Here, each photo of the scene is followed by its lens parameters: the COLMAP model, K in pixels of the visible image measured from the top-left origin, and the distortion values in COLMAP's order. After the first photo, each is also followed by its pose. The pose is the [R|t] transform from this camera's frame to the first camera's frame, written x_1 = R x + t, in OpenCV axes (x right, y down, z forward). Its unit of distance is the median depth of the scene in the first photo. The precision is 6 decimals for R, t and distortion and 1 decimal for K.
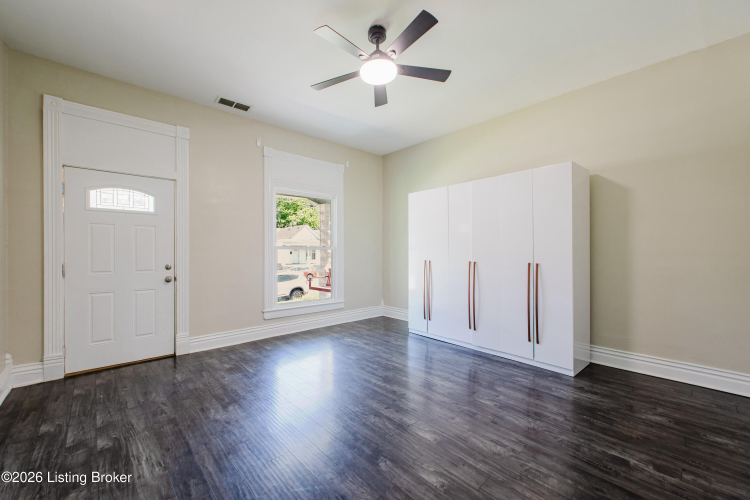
lens RADIAL K [[301.8, 0, 376.9], [0, 301.8, 248.8], [0, 0, 1]] dist [0.001878, 0.000095]
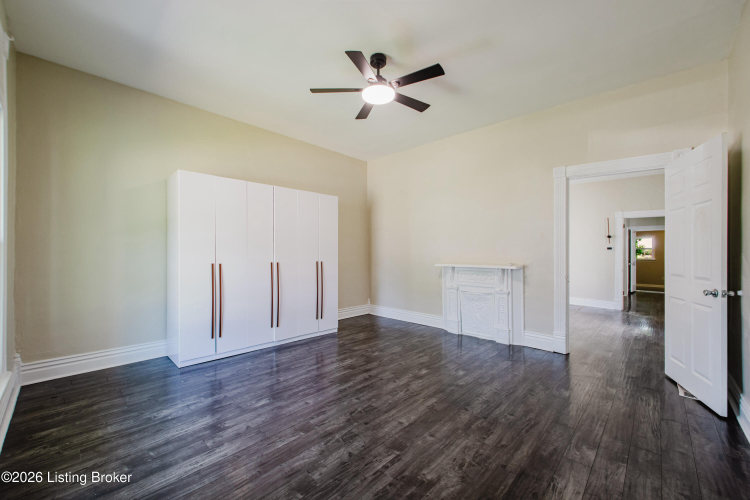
lens RADIAL K [[281.9, 0, 373.5], [0, 281.9, 245.6], [0, 0, 1]] dist [0.000143, 0.000054]
pose [[-0.031756, 0.022750, 0.999237, -0.841811], [-0.014836, 0.999620, -0.023230, 0.000094], [-0.999386, -0.015562, -0.031407, 0.847153]]
